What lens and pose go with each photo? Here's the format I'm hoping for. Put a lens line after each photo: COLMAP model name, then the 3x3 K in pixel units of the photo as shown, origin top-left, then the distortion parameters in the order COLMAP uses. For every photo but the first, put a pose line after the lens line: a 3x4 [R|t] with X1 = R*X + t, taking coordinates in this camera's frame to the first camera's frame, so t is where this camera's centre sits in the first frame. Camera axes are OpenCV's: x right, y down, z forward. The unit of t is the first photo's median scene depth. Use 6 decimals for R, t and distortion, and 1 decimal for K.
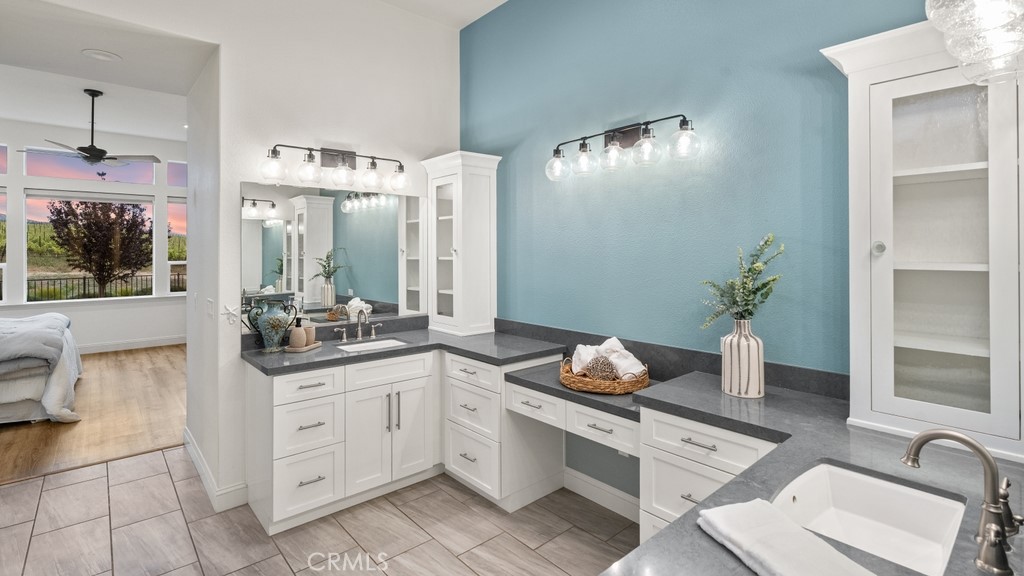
lens RADIAL K [[476.6, 0, 513.8], [0, 476.6, 251.0], [0, 0, 1]] dist [-0.001525, 0.000960]
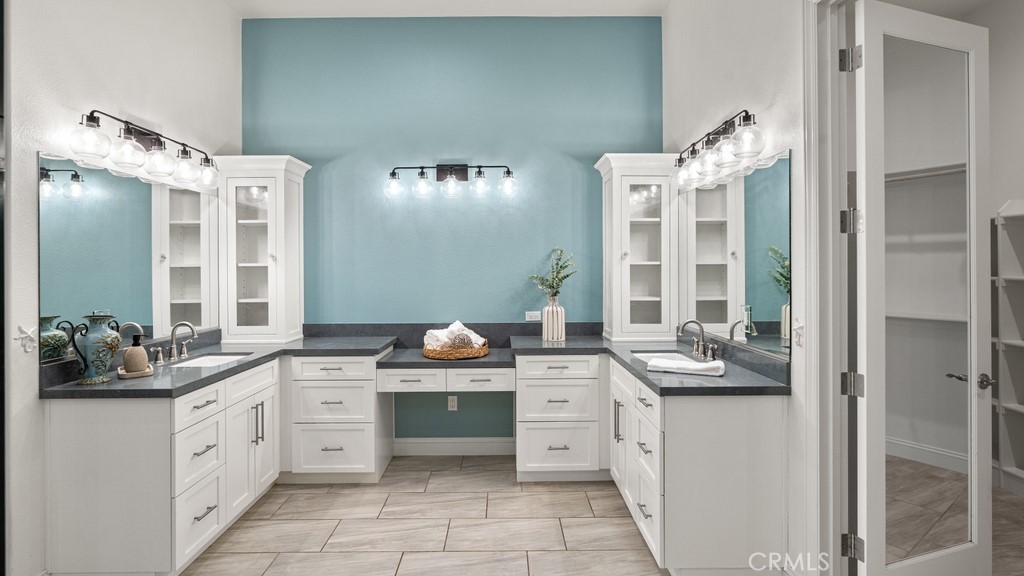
lens RADIAL K [[476.3, 0, 508.7], [0, 476.3, 270.7], [0, 0, 1]] dist [0.001976, 0.000624]
pose [[0.658913, -0.004231, 0.752207, -0.652344], [0.003030, 0.999991, 0.002971, 0.032695], [-0.752213, 0.000321, 0.658920, -0.000198]]
